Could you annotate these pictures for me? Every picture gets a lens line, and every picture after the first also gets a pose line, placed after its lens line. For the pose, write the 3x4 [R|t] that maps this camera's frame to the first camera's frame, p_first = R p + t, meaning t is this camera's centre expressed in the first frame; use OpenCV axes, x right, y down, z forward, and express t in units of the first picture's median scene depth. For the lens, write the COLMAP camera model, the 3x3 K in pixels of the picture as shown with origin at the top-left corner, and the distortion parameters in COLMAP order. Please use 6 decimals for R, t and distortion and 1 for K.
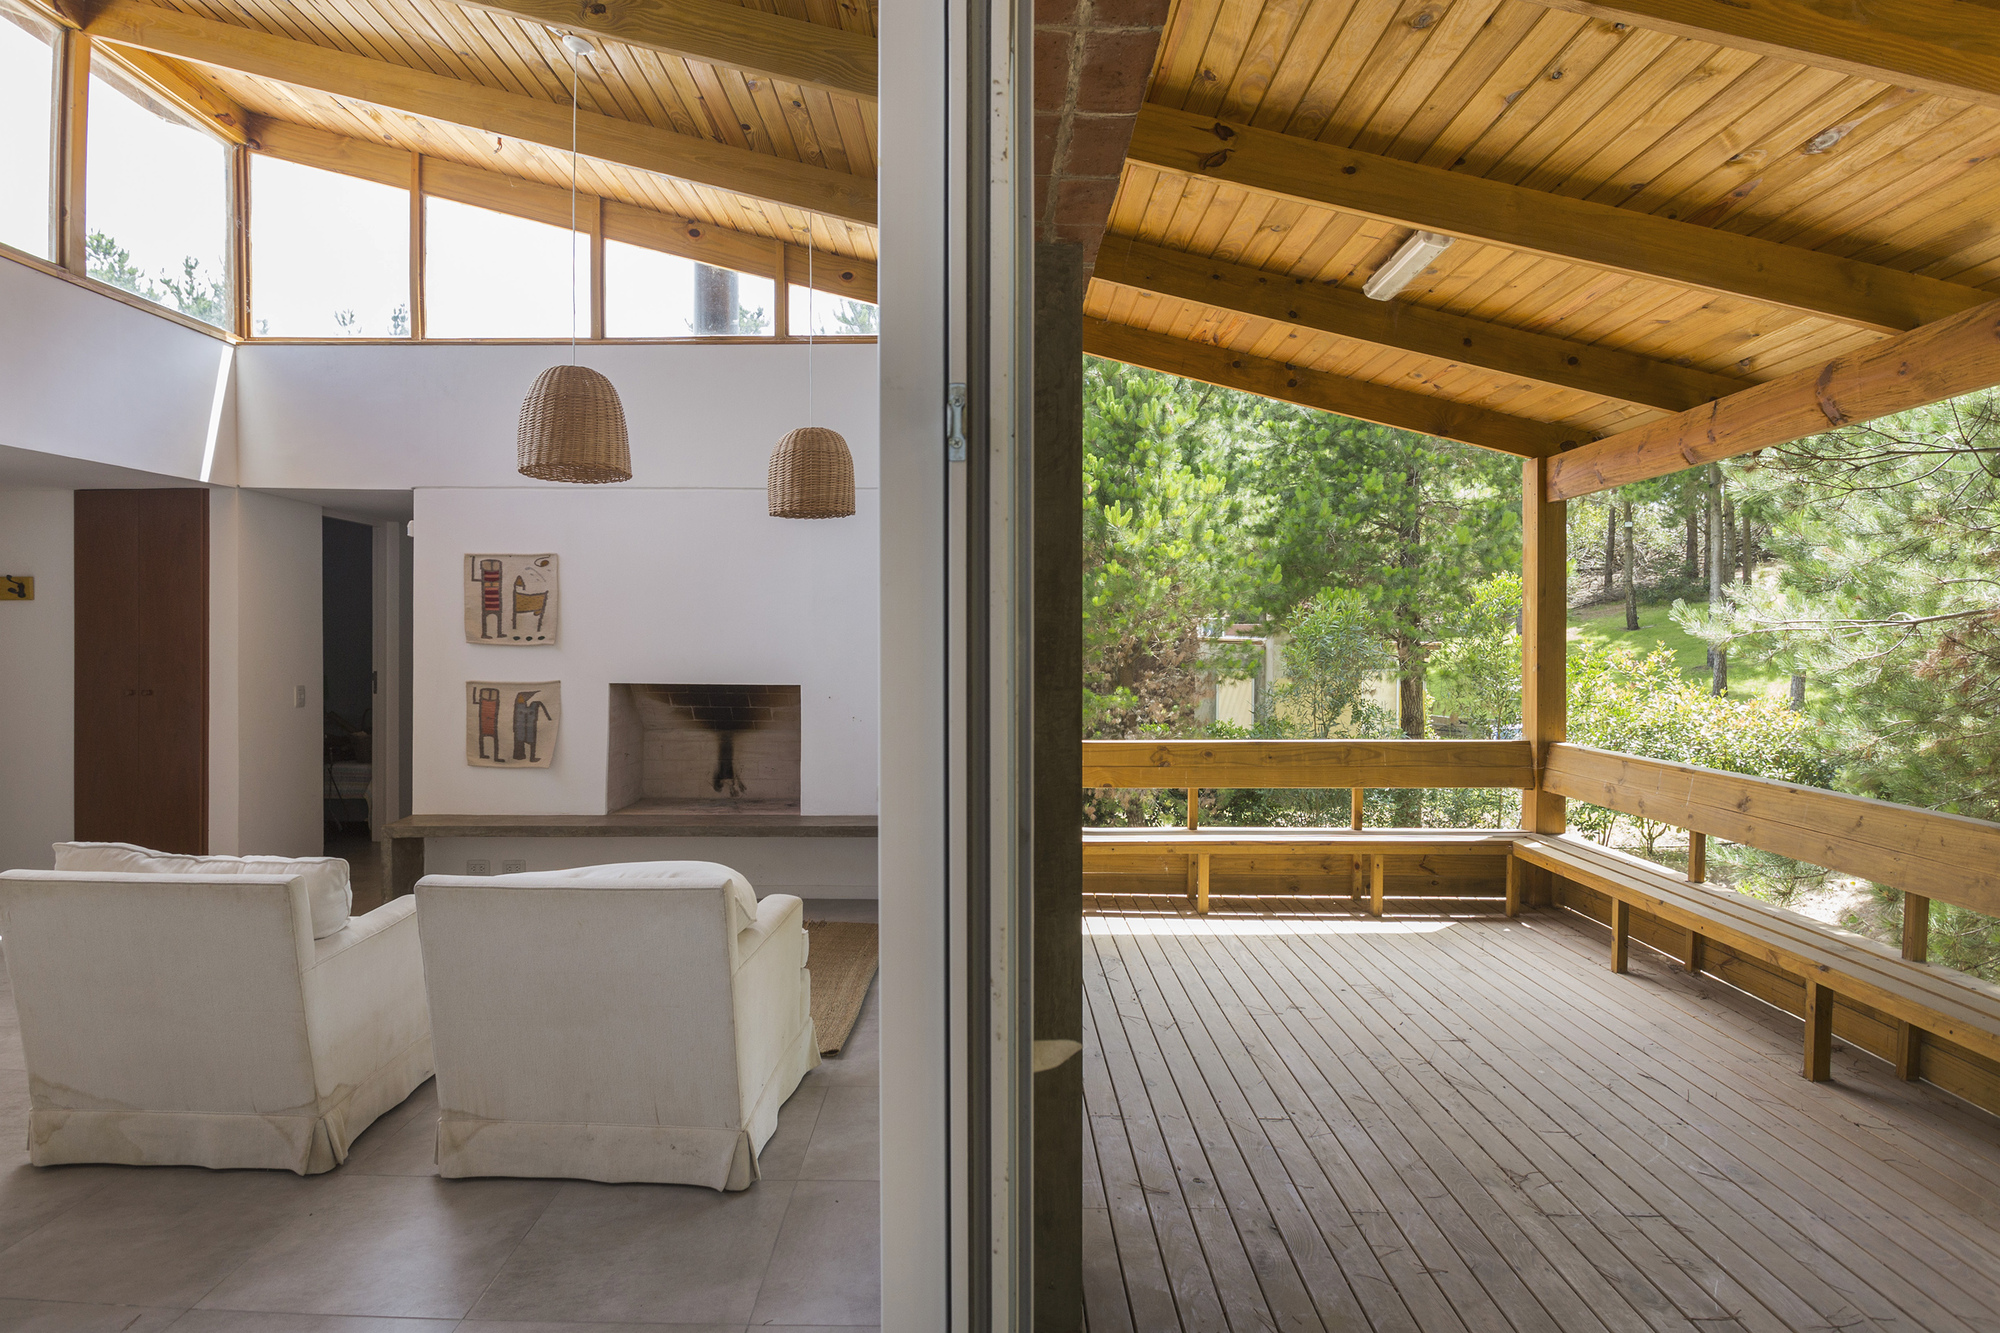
lens RADIAL K [[972.8, 0, 990.9], [0, 972.8, 651.5], [0, 0, 1]] dist [0.003268, 0.000678]
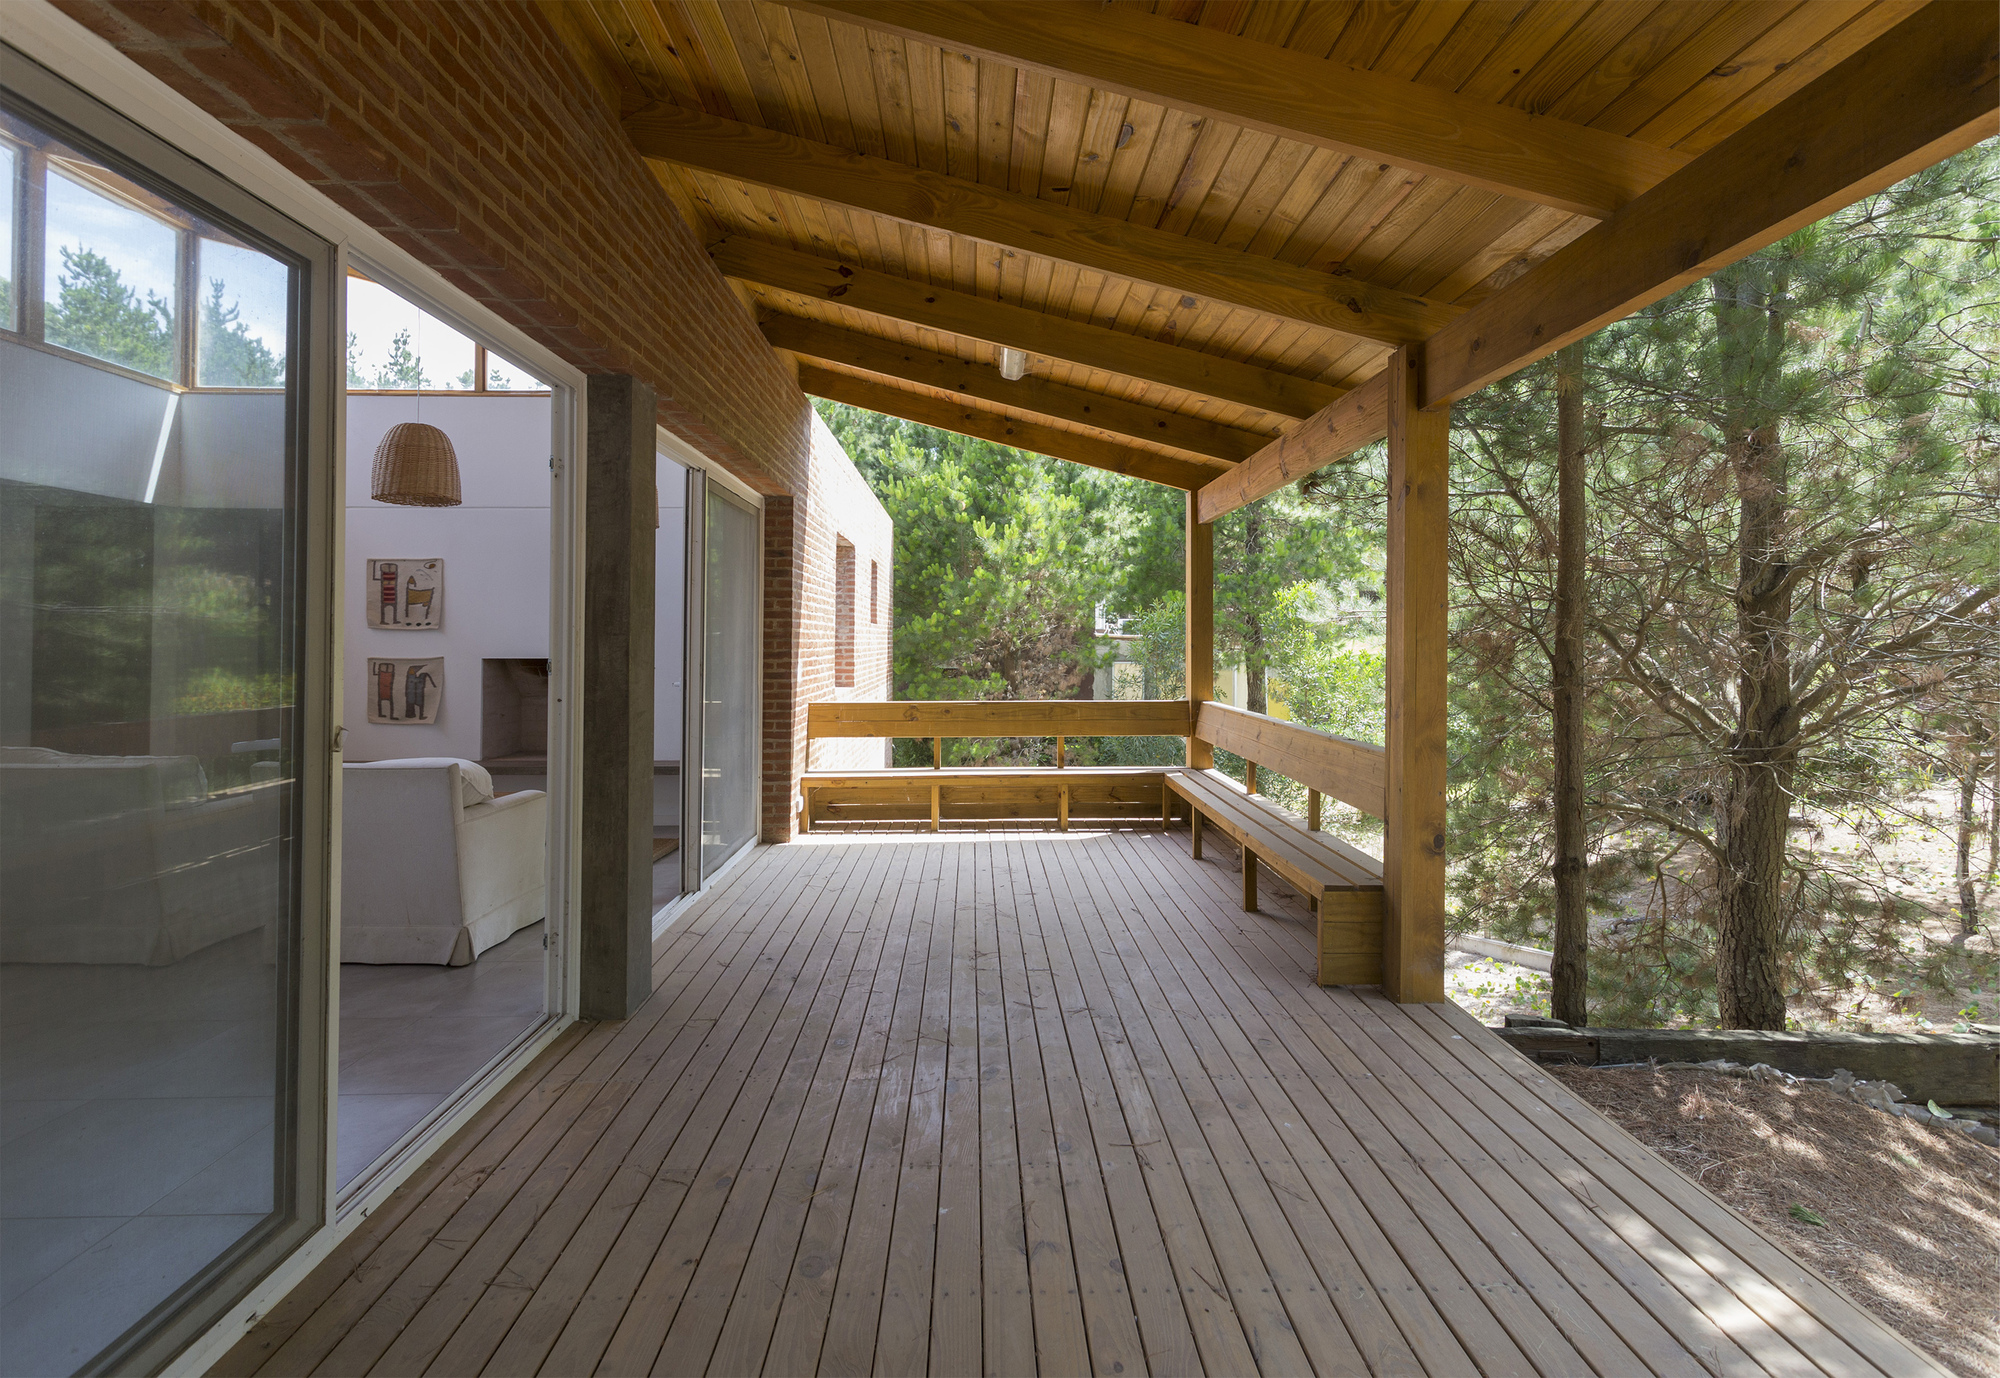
lens RADIAL K [[895.7, 0, 1002.9], [0, 895.7, 642.6], [0, 0, 1]] dist [0.000357, 0.015010]
pose [[0.999402, -0.002448, 0.034489, 0.259742], [0.002827, 0.999936, -0.010944, 0.026057], [-0.034460, 0.011035, 0.999345, -0.218649]]
